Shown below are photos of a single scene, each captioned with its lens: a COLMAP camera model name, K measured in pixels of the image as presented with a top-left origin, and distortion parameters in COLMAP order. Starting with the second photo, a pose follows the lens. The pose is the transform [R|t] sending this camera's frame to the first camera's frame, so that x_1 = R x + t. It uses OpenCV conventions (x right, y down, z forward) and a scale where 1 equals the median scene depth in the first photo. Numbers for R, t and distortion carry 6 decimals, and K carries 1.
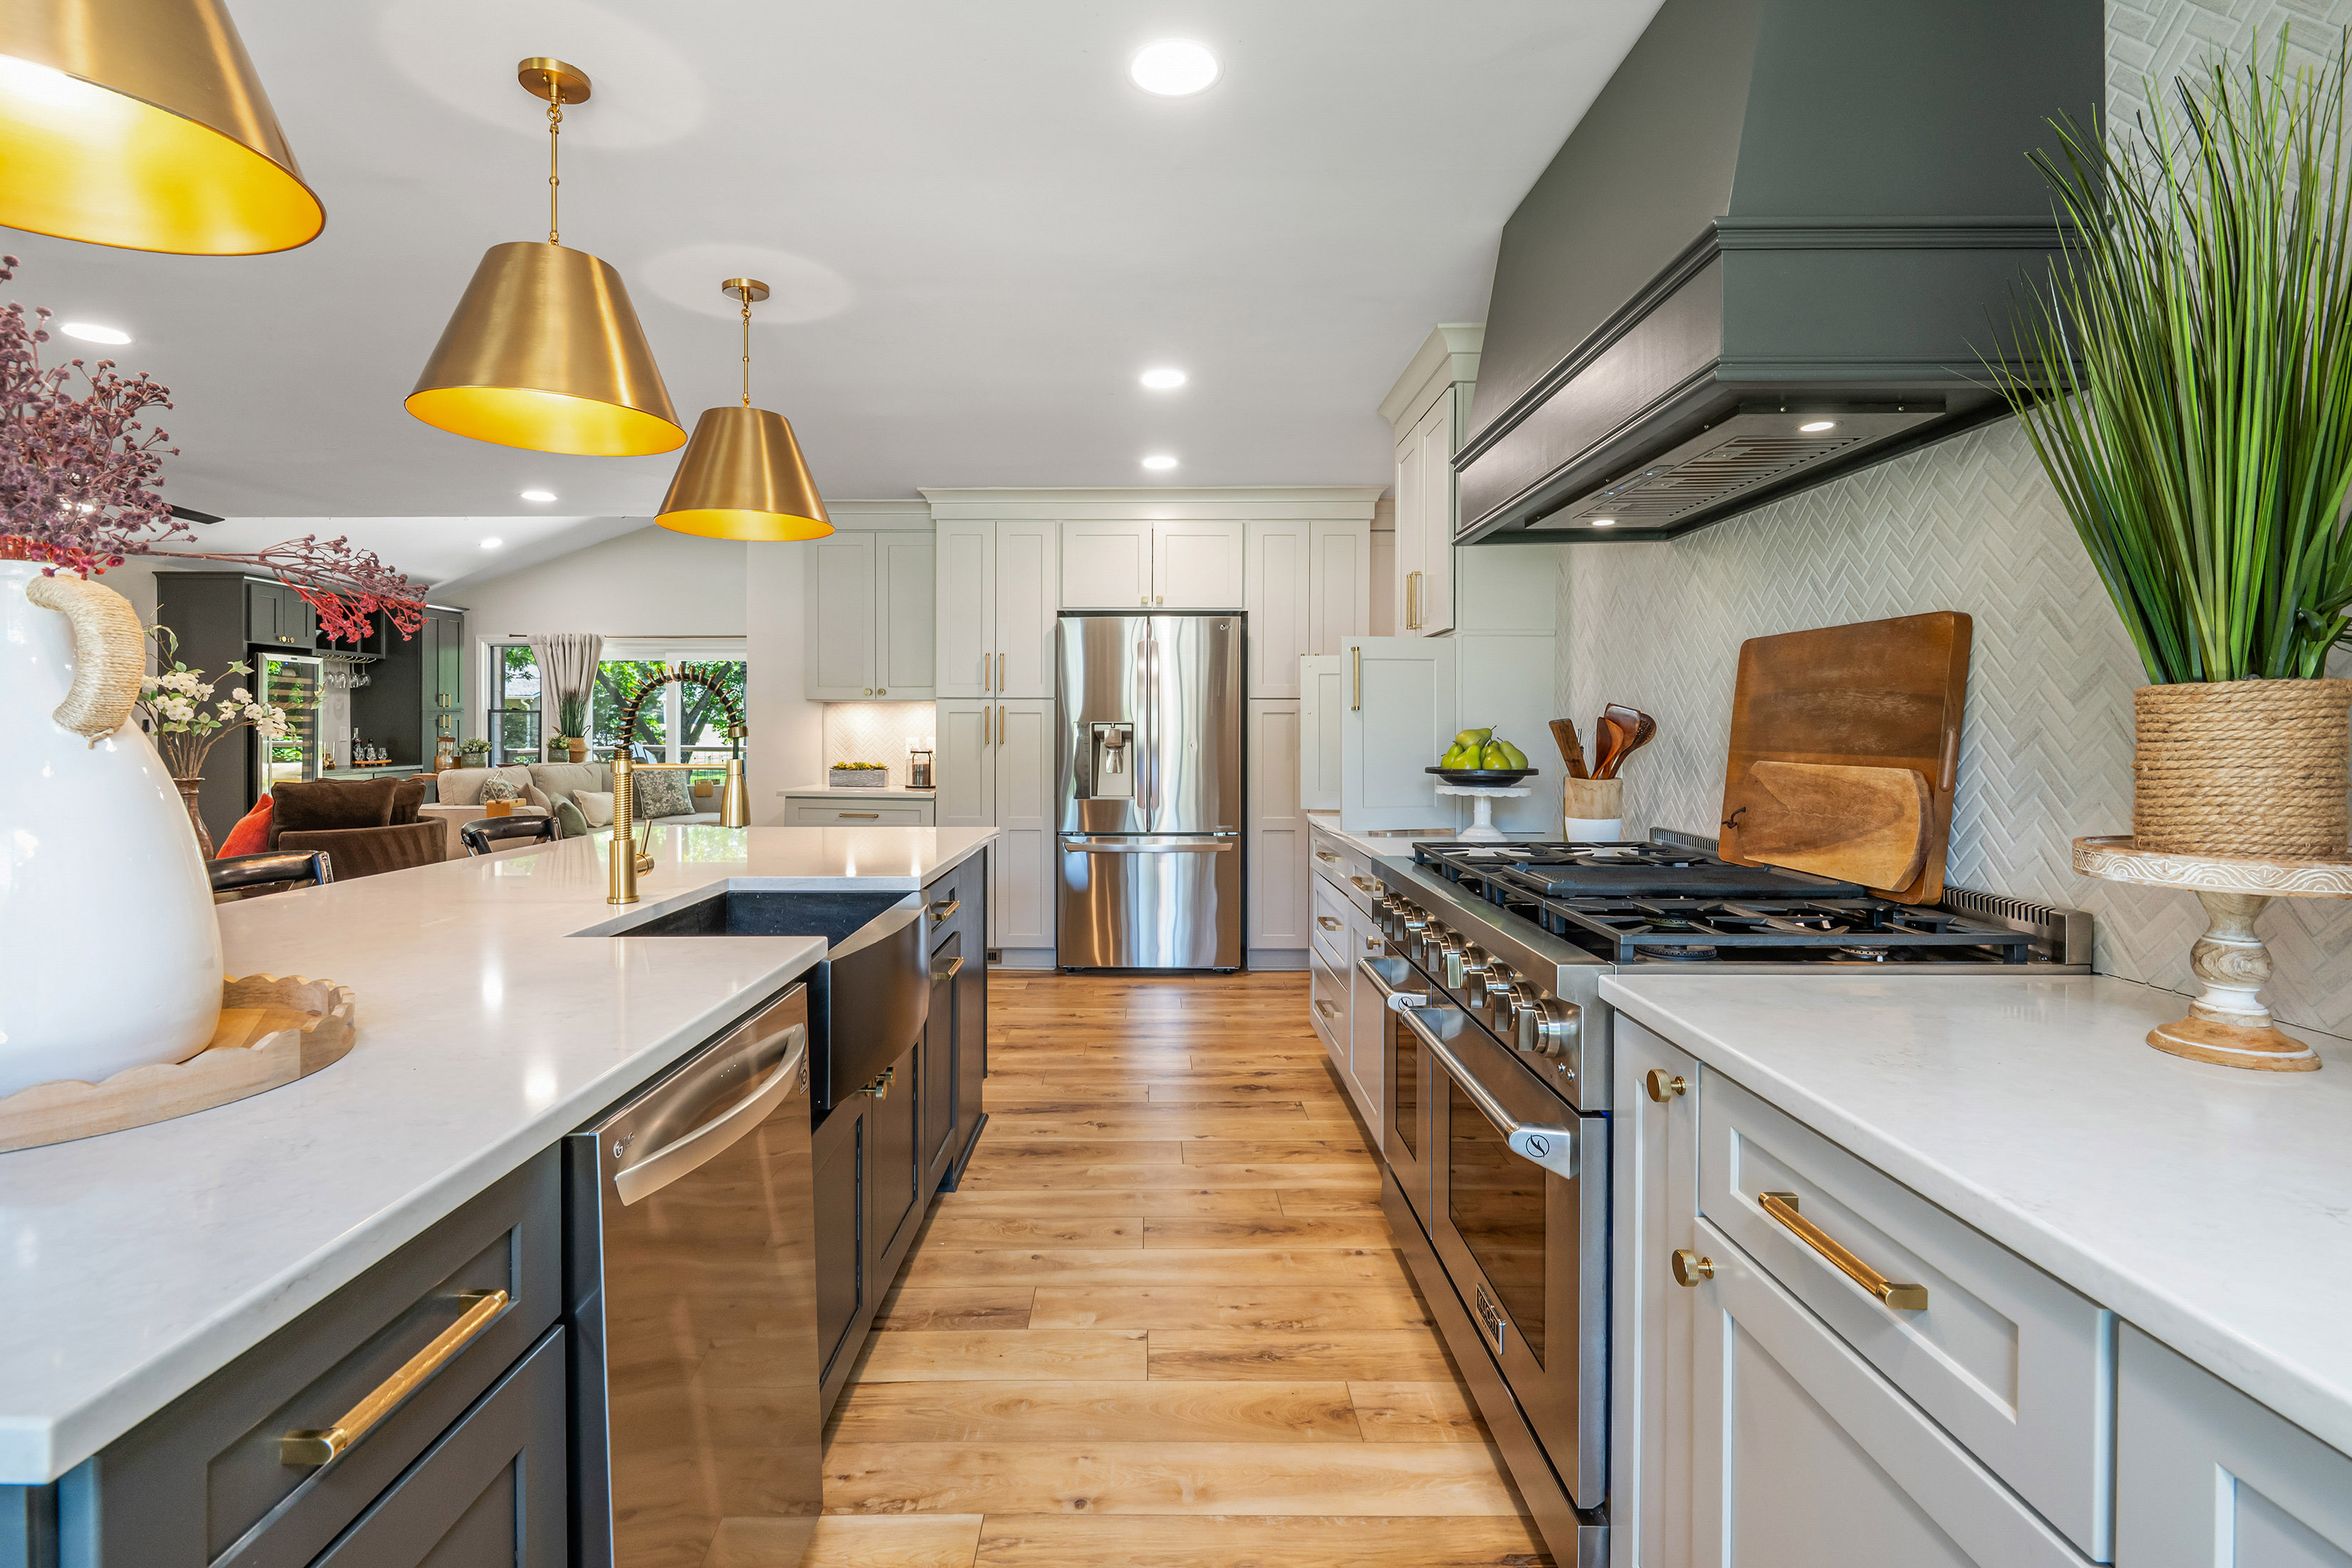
lens RADIAL K [[1141.0, 0, 1157.8], [0, 1141.0, 727.1], [0, 0, 1]] dist [-0.004975, -0.000094]
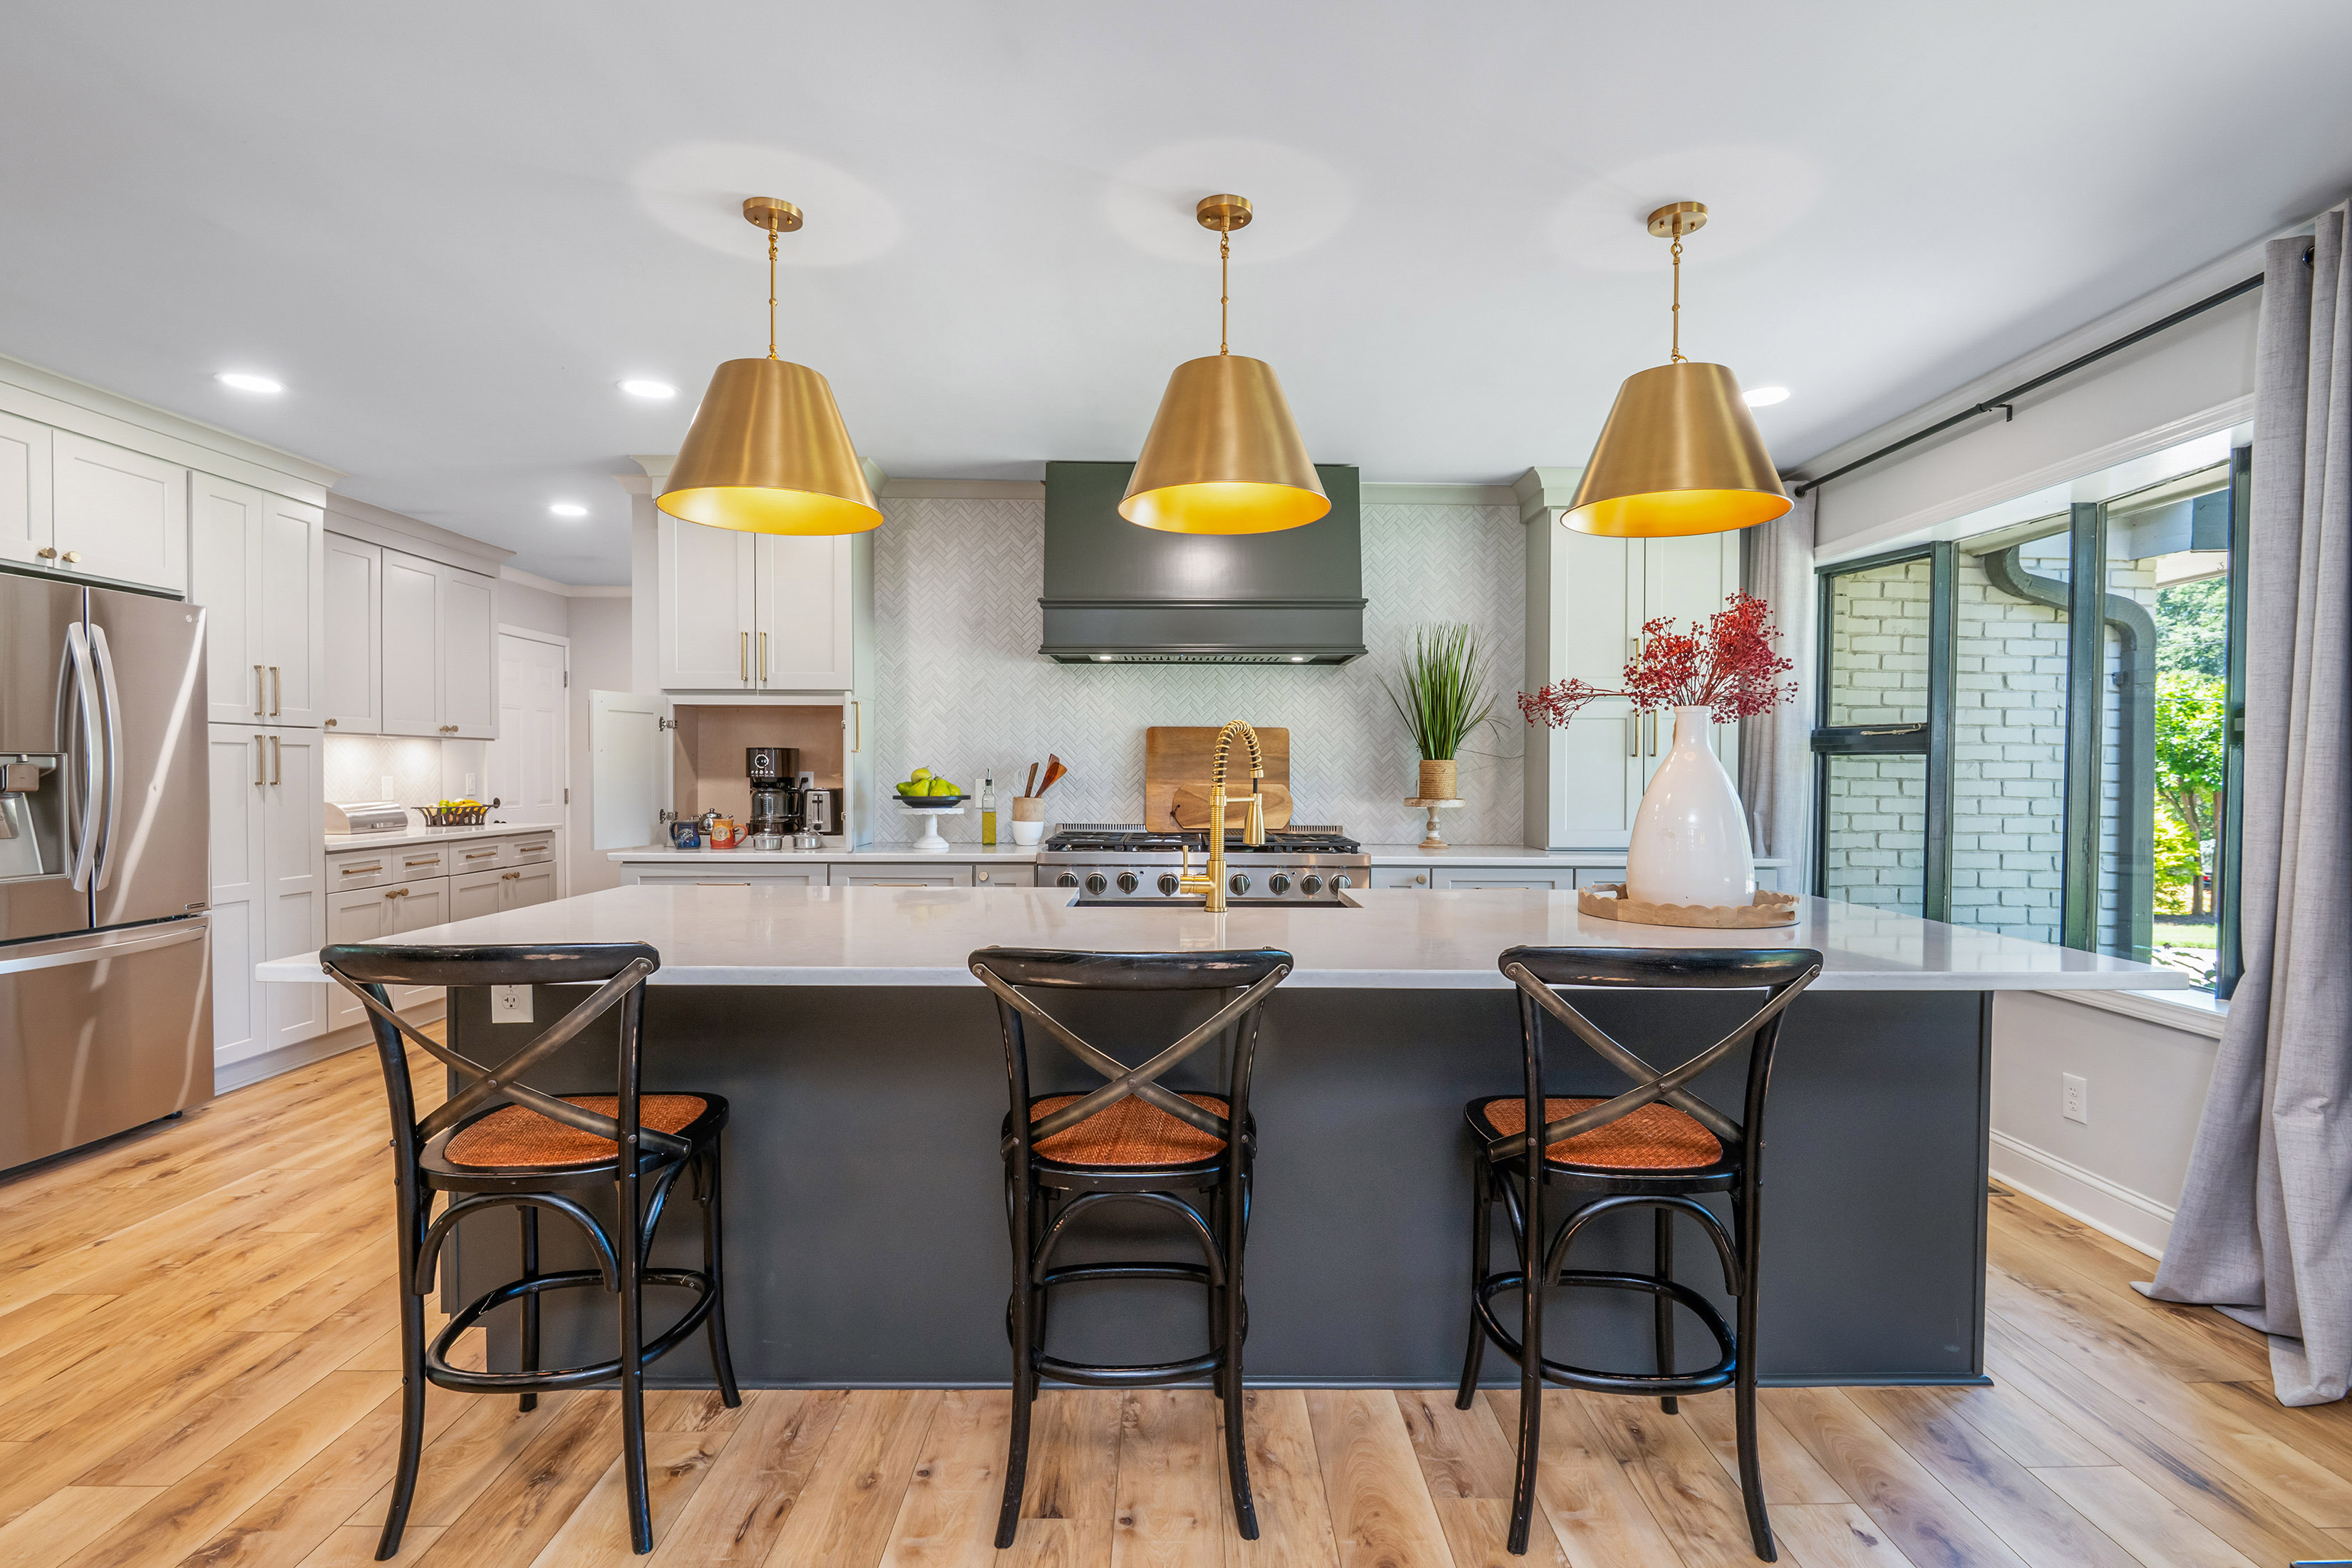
lens RADIAL K [[1123.4, 0, 1190.4], [0, 1123.4, 786.4], [0, 0, 1]] dist [0.006218, -0.006356]
pose [[-0.020071, -0.016525, 0.999662, -0.579804], [-0.006218, 0.999846, 0.016403, -0.000272], [-0.999779, -0.005886, -0.020171, 0.362214]]
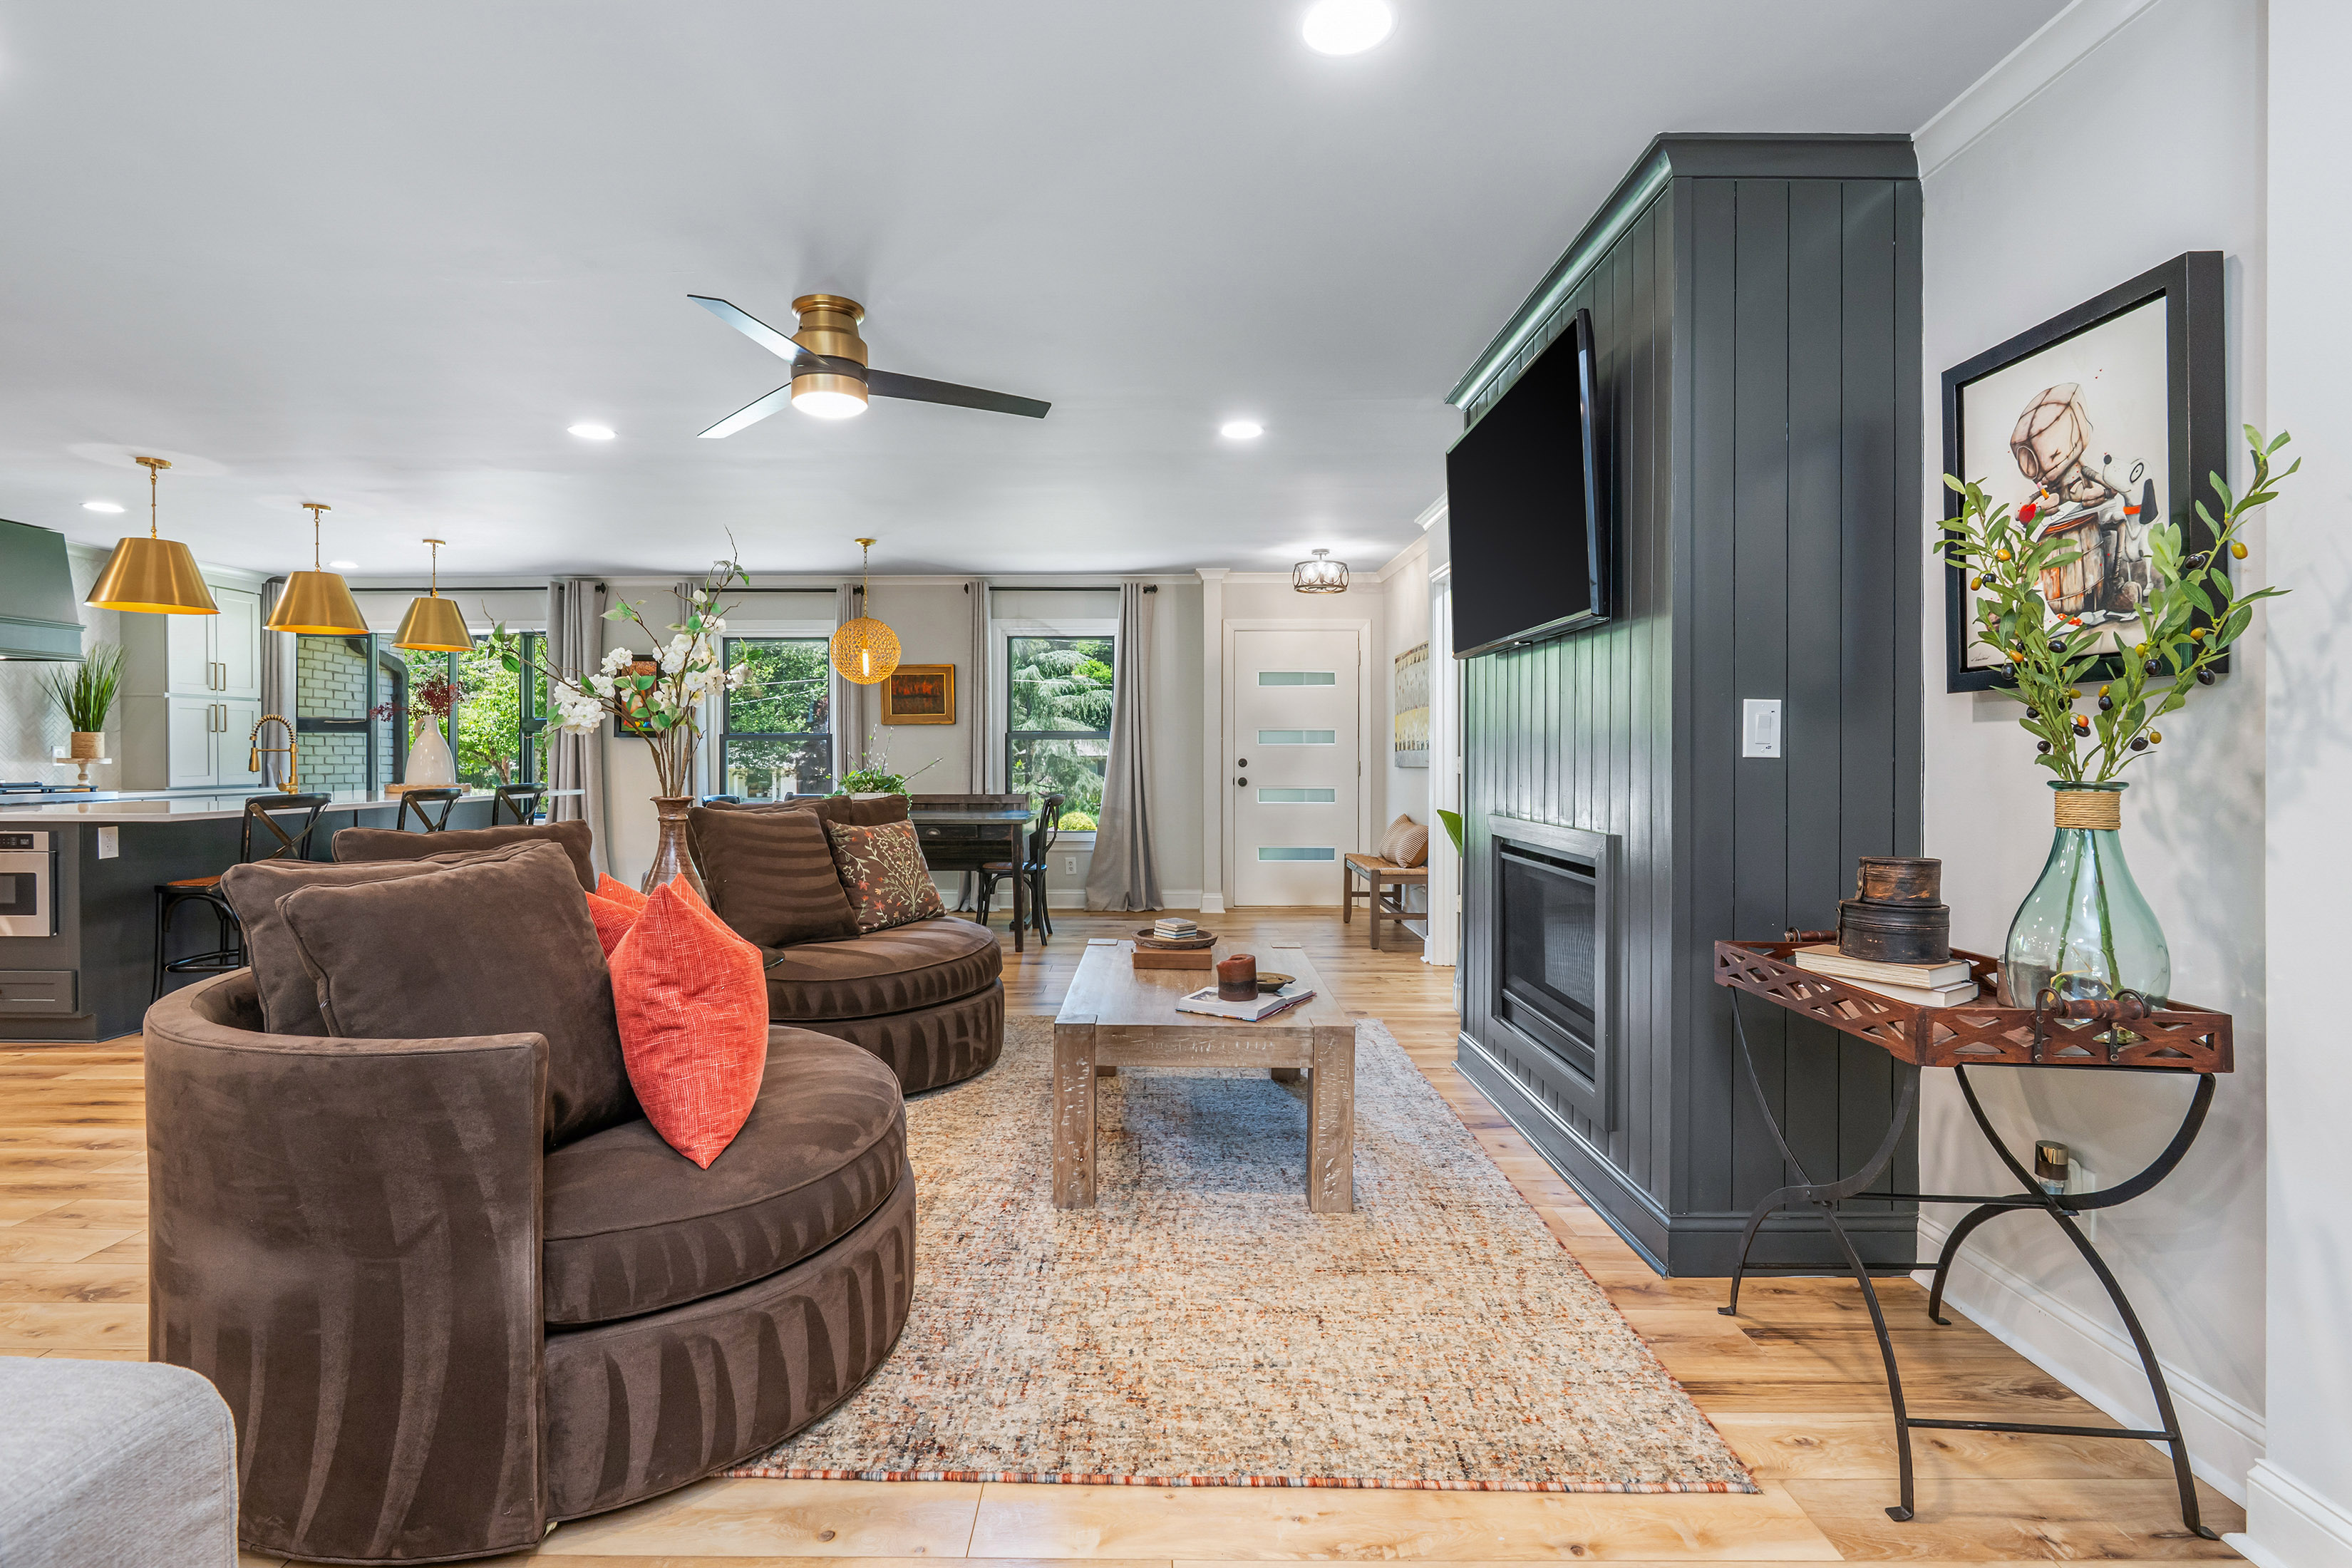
lens RADIAL K [[1123.4, 0, 1154.2], [0, 1123.4, 761.6], [0, 0, 1]] dist [0.006218, -0.006356]
pose [[-0.999998, -0.001870, -0.000331, -0.891420], [-0.001871, 0.999989, 0.004266, 0.016014], [0.000323, 0.004267, -0.999991, 1.303643]]
